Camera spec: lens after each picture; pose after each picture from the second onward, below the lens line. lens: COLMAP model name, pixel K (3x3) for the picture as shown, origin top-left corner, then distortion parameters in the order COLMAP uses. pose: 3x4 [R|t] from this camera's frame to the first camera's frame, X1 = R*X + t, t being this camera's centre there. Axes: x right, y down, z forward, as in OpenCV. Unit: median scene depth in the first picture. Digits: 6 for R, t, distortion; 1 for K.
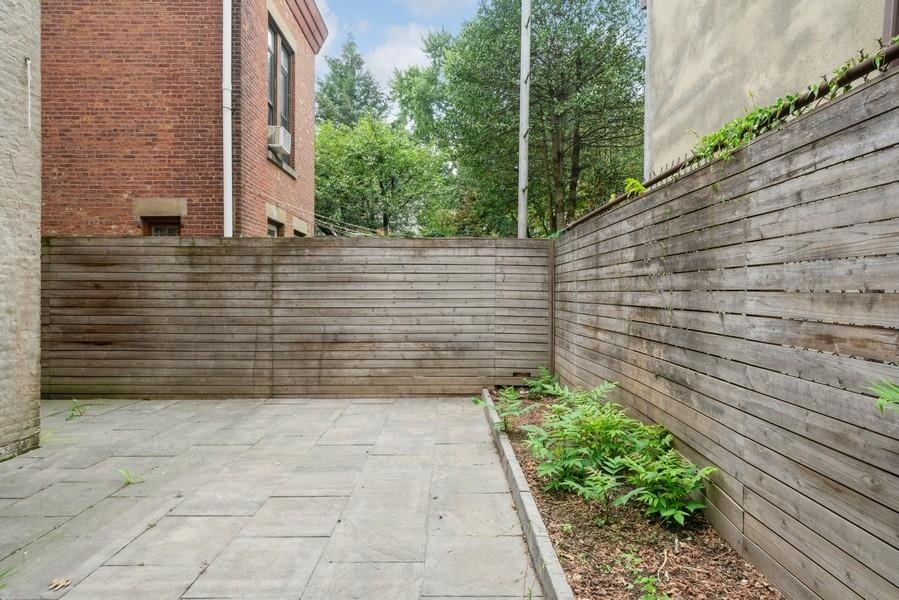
lens RADIAL K [[472.9, 0, 449.5], [0, 472.9, 300.0], [0, 0, 1]] dist [-0.001095, 0.000193]
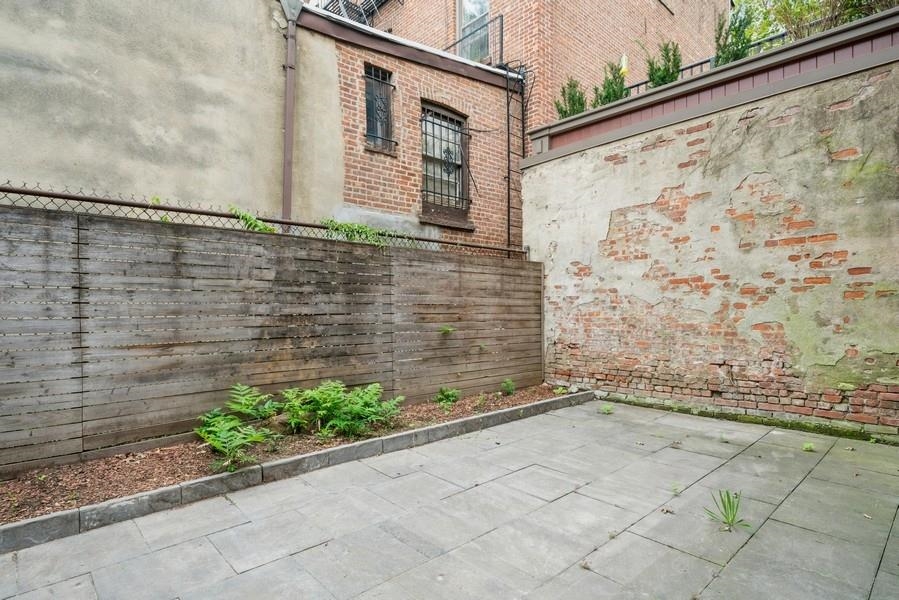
lens RADIAL K [[472.9, 0, 449.5], [0, 472.9, 300.0], [0, 0, 1]] dist [-0.001095, 0.000193]
pose [[-0.667265, 0.008212, 0.744775, -0.997765], [0.011025, 0.999939, -0.001149, -0.023690], [-0.744738, 0.007444, -0.667315, 1.670948]]
